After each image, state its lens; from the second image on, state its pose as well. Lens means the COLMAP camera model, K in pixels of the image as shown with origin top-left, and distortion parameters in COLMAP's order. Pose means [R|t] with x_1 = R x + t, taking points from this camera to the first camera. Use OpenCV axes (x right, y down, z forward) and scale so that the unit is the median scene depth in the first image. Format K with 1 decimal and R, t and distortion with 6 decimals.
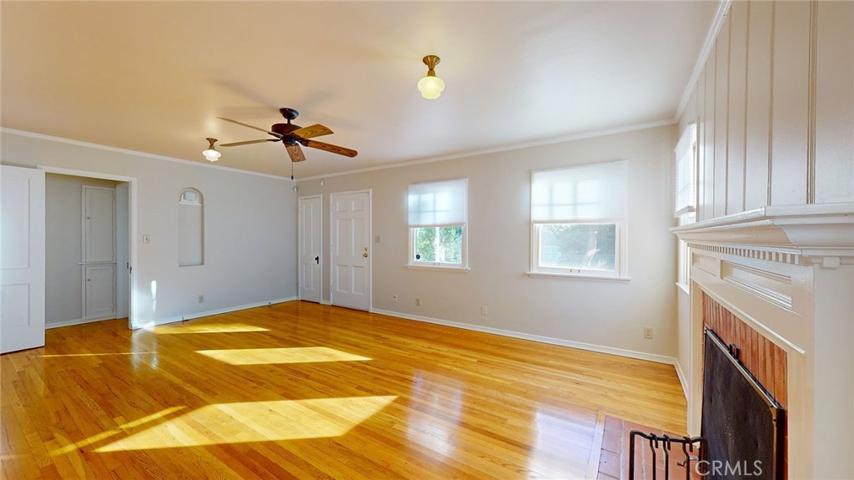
lens RADIAL K [[312.9, 0, 427.6], [0, 312.9, 240.8], [0, 0, 1]] dist [-0.001134, 0.000109]
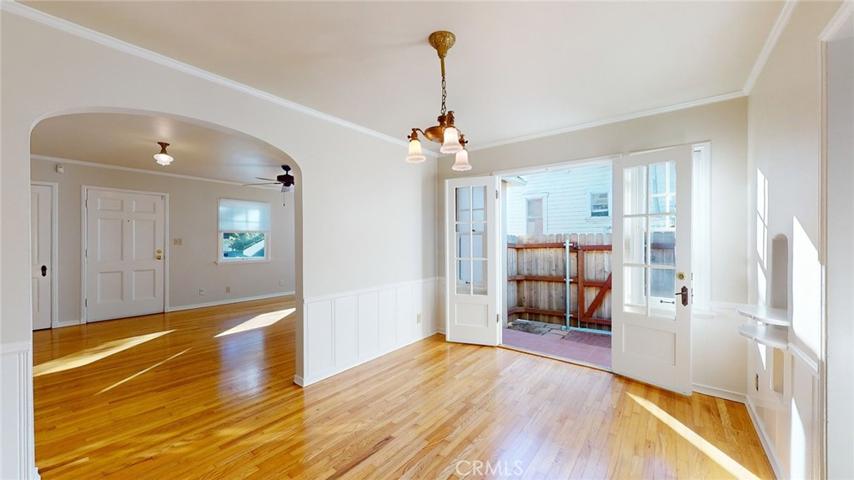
lens RADIAL K [[312.9, 0, 427.6], [0, 312.9, 240.8], [0, 0, 1]] dist [-0.001134, 0.000109]
pose [[0.095559, -0.008193, 0.995390, -1.544990], [0.004759, 0.999958, 0.007773, -0.016879], [-0.995412, 0.003994, 0.095594, 0.049186]]
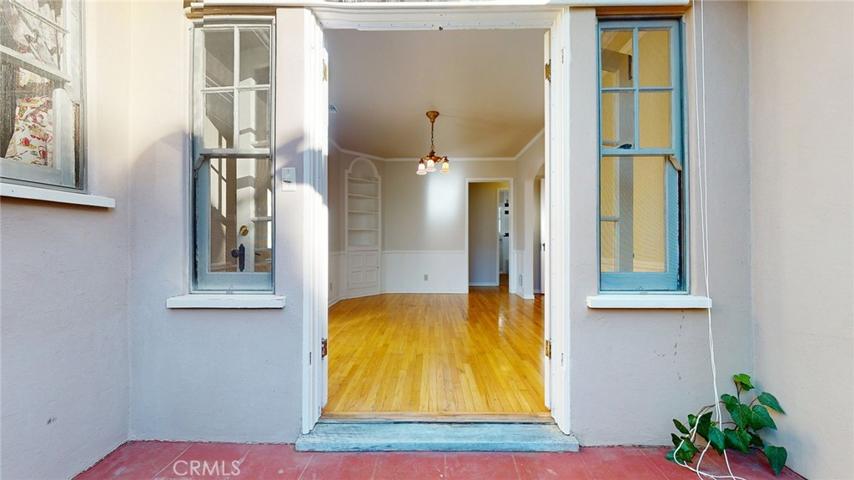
lens RADIAL K [[312.9, 0, 427.6], [0, 312.9, 240.8], [0, 0, 1]] dist [-0.001134, 0.000109]
pose [[0.530435, -0.013035, -0.847625, -0.288156], [0.001369, 0.999894, -0.014520, 0.086965], [0.847724, 0.006541, 0.530397, -0.443543]]
